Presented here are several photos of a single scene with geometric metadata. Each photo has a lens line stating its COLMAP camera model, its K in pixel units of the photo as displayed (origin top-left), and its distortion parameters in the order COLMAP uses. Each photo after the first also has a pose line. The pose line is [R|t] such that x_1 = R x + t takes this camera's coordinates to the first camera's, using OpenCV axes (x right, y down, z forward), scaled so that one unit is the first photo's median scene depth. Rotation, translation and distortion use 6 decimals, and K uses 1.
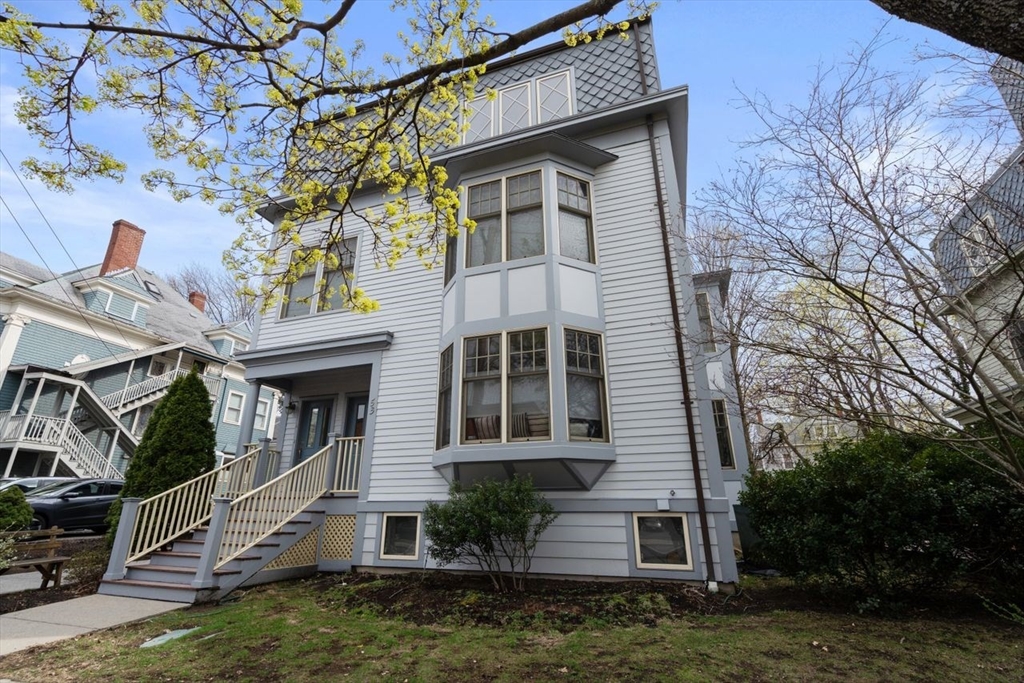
lens RADIAL K [[459.9, 0, 508.5], [0, 459.9, 342.8], [0, 0, 1]] dist [-0.007979, 0.001138]
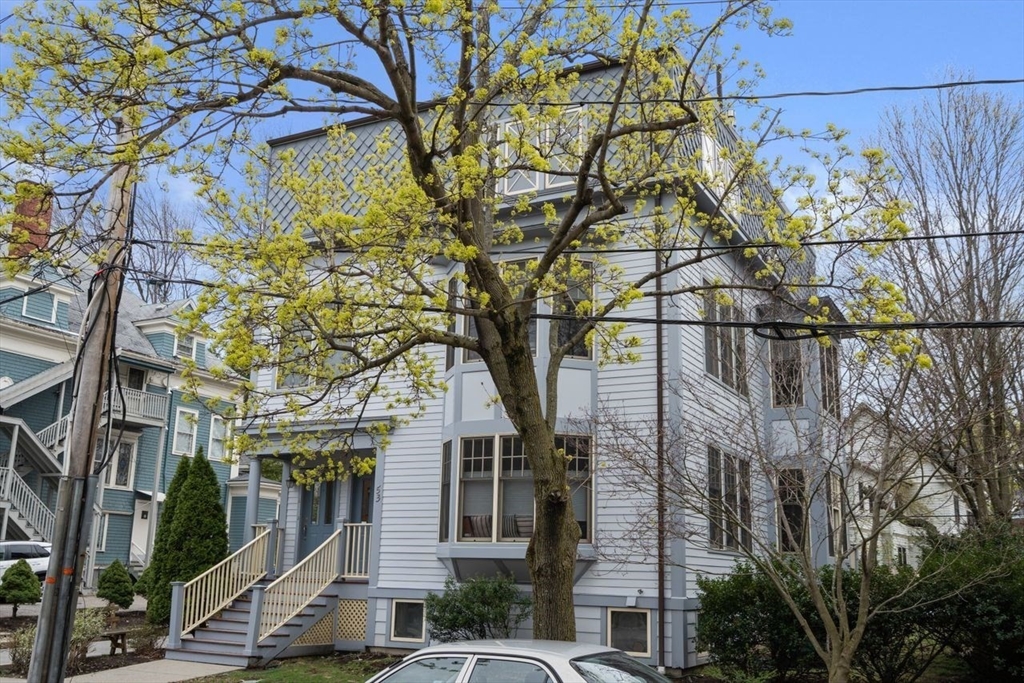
lens RADIAL K [[974.0, 0, 512.0], [0, 974.0, 341.5], [0, 0, 1]] dist [0.000540, -0.016084]
pose [[0.987888, -0.012132, -0.154694, 0.352384], [0.029570, 0.993388, 0.110931, -0.457872], [0.152325, -0.114161, 0.981715, -1.087329]]
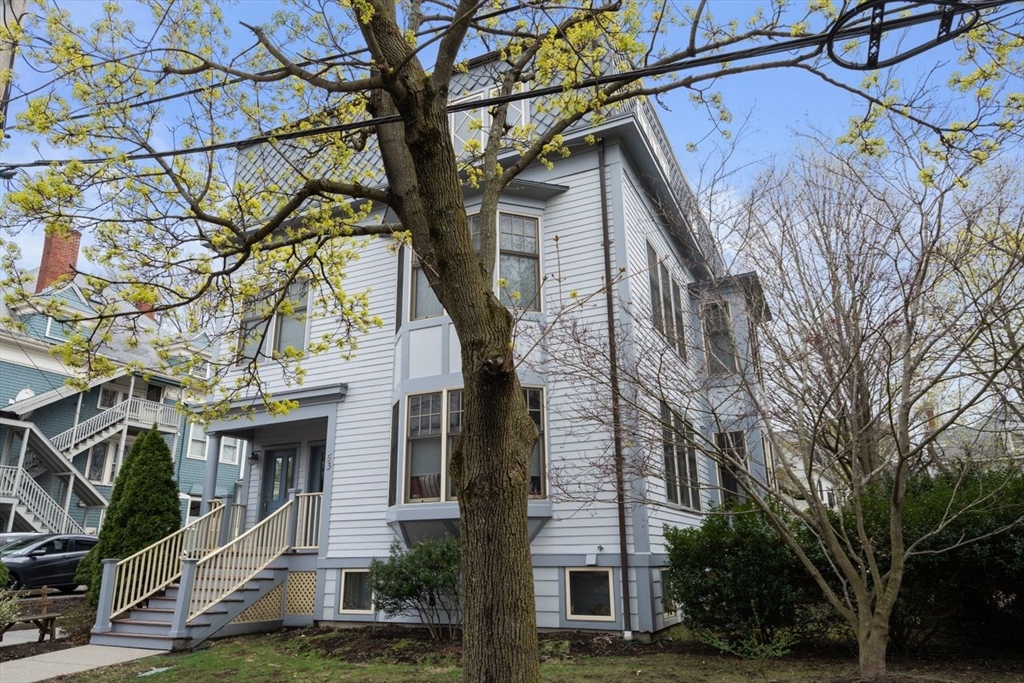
lens RADIAL K [[681.6, 0, 512.0], [0, 681.6, 341.5], [0, 0, 1]] dist [0.001860, -0.002687]
pose [[0.993416, -0.045677, -0.105064, 0.285146], [0.050291, 0.997864, 0.041693, -0.176421], [0.102935, -0.046702, 0.993591, -0.437035]]
